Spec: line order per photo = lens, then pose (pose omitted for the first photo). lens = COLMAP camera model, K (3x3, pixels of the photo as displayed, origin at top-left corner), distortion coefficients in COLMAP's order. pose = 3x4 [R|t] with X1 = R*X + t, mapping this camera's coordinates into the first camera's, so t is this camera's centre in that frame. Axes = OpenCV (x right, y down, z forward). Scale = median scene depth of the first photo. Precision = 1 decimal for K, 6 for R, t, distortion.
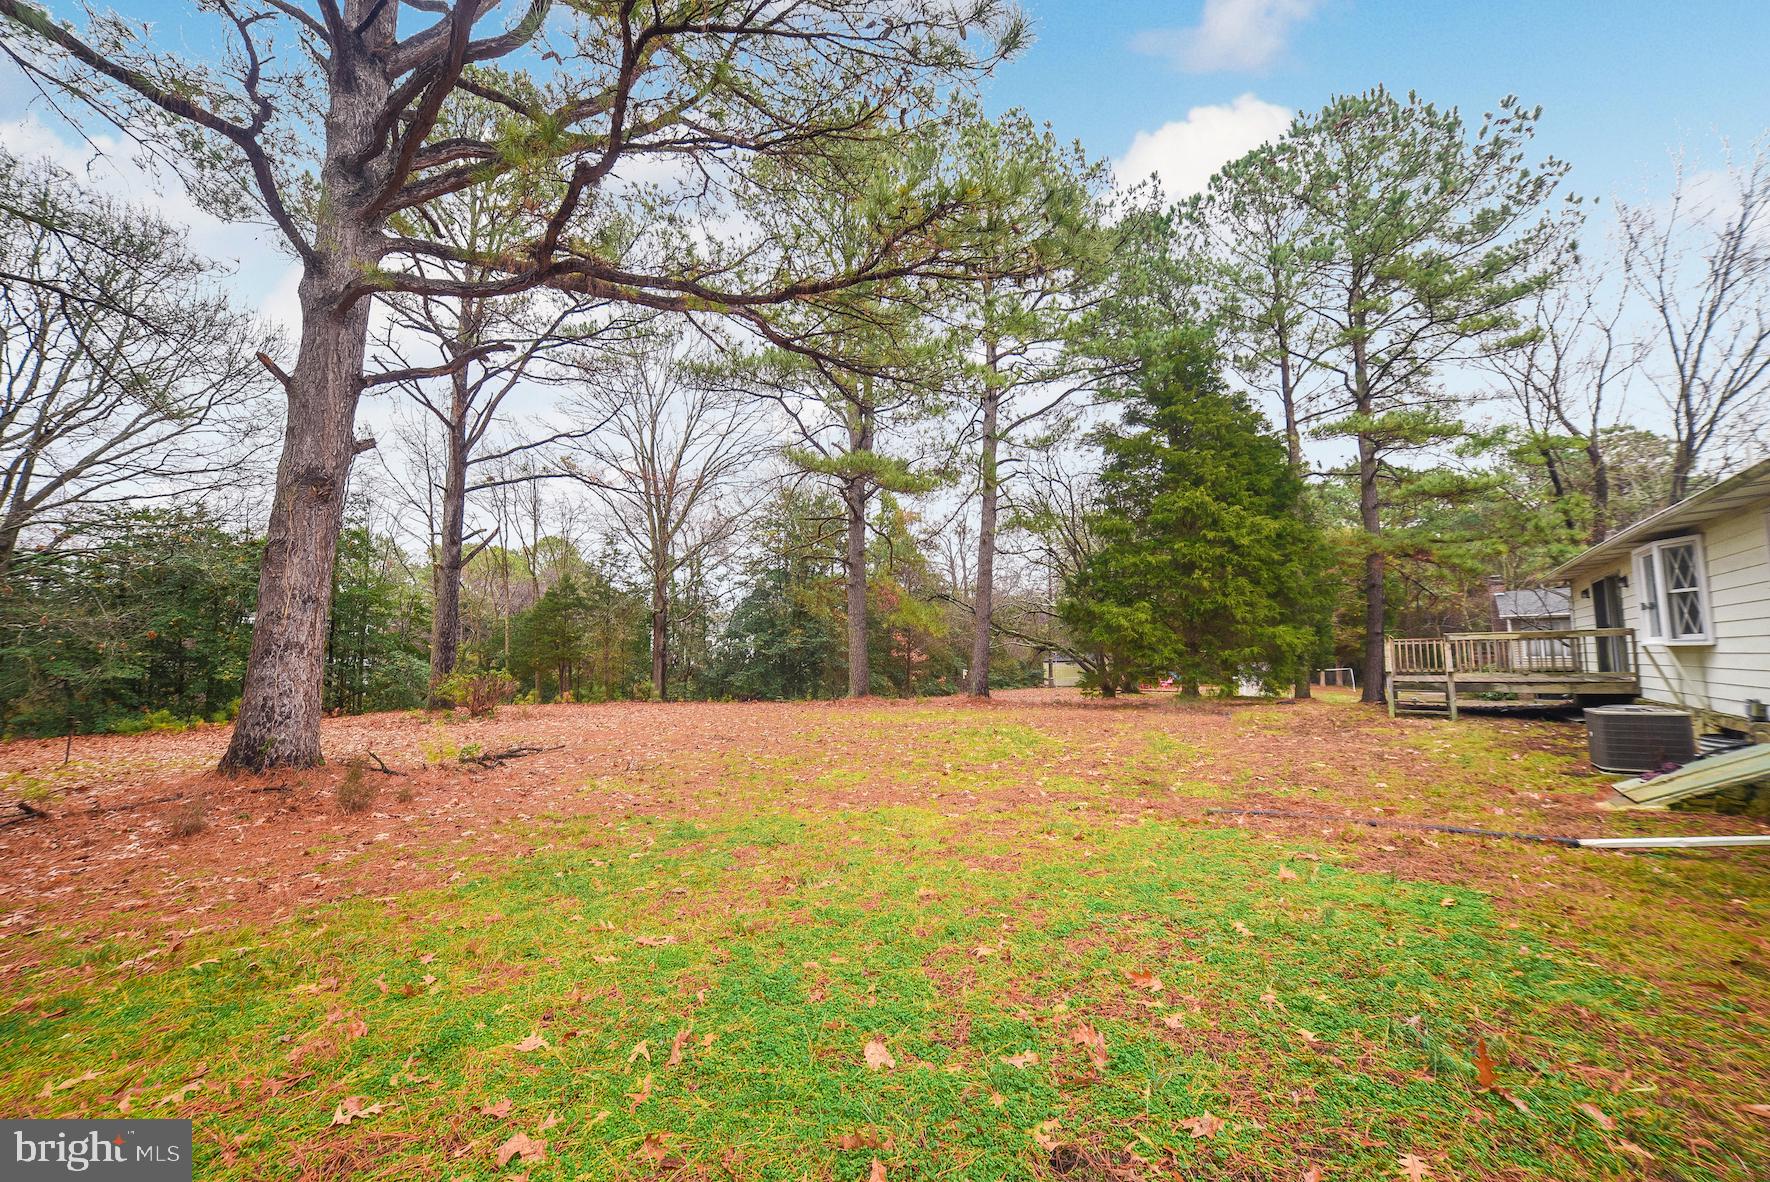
lens RADIAL K [[713.3, 0, 880.3], [0, 713.3, 602.2], [0, 0, 1]] dist [-0.092287, 0.037573]
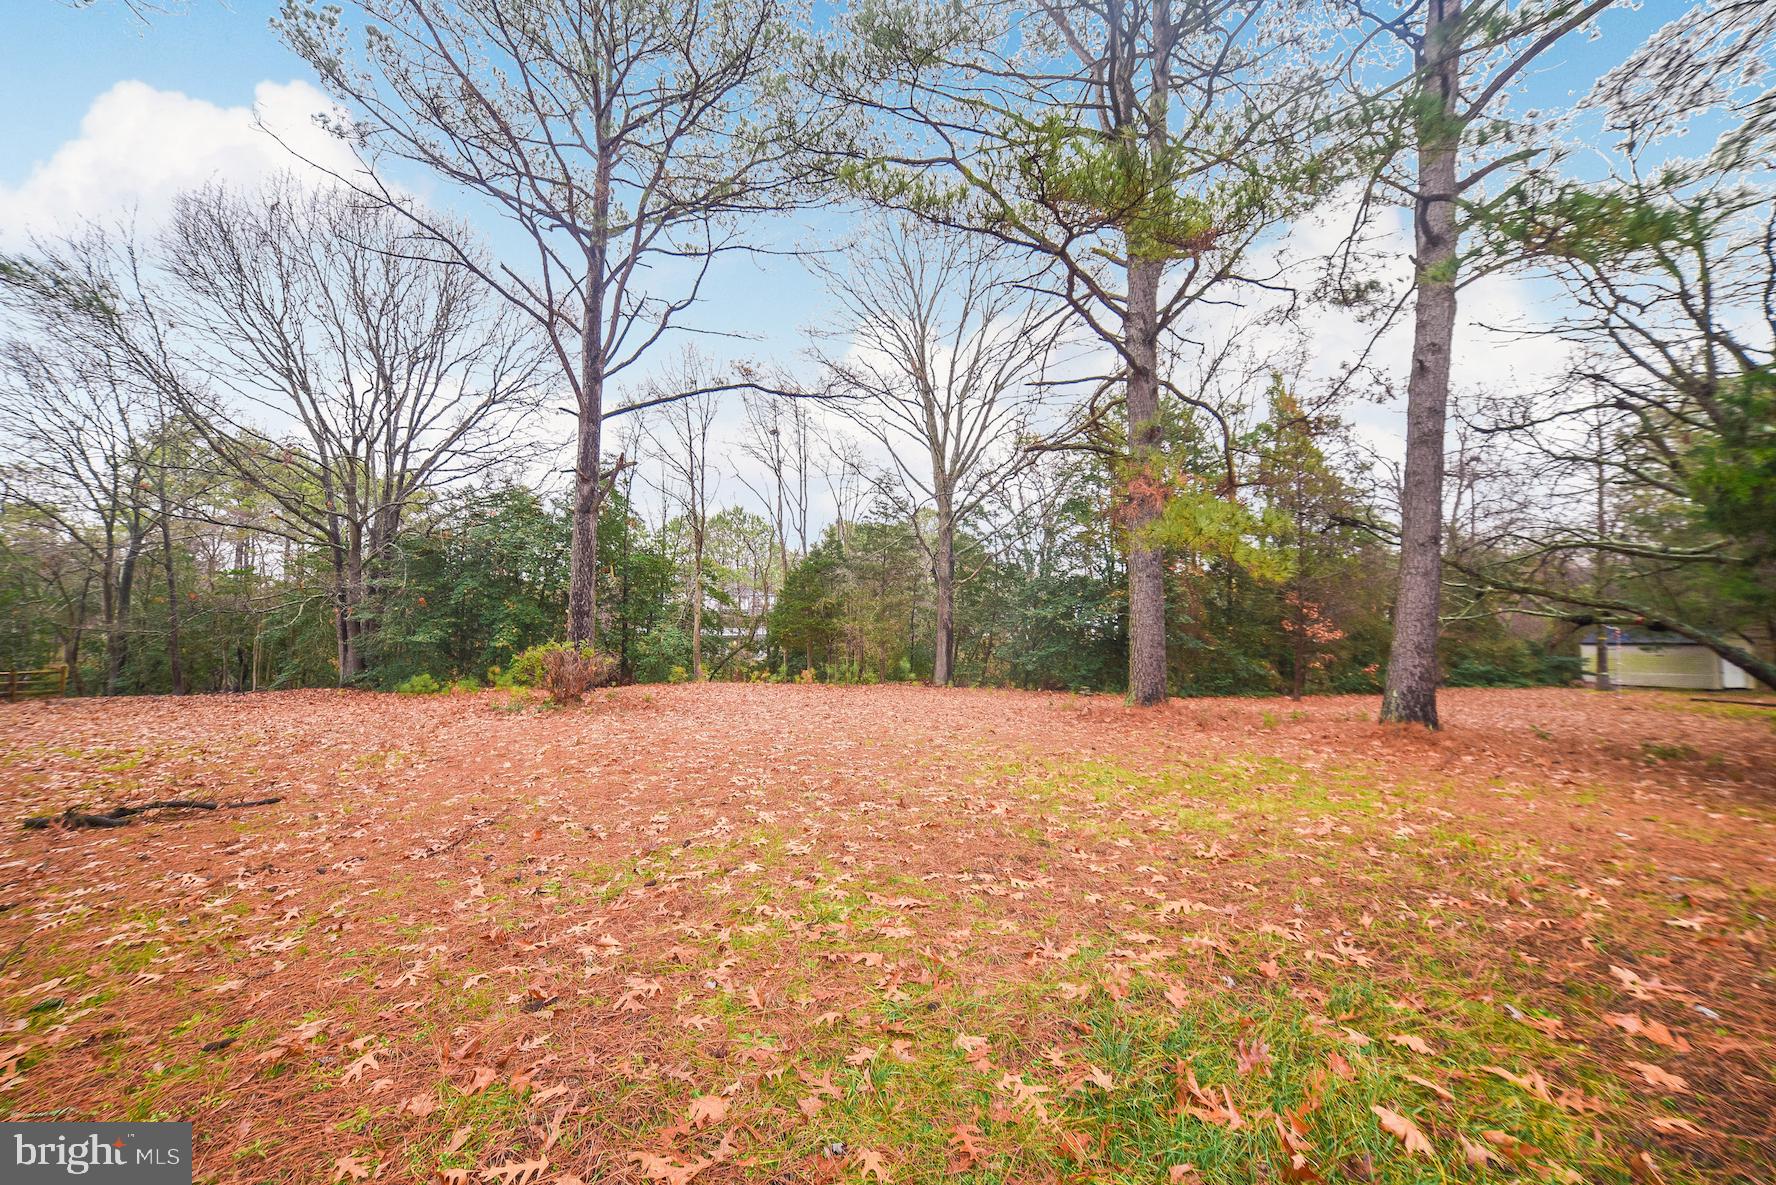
lens RADIAL K [[715.7, 0, 883.3], [0, 715.7, 603.7], [0, 0, 1]] dist [-0.092287, 0.037573]
pose [[0.842131, -0.005629, -0.539244, 0.058821], [0.025184, 0.999265, 0.028899, 0.026729], [0.538685, -0.037917, 0.841653, 0.295317]]
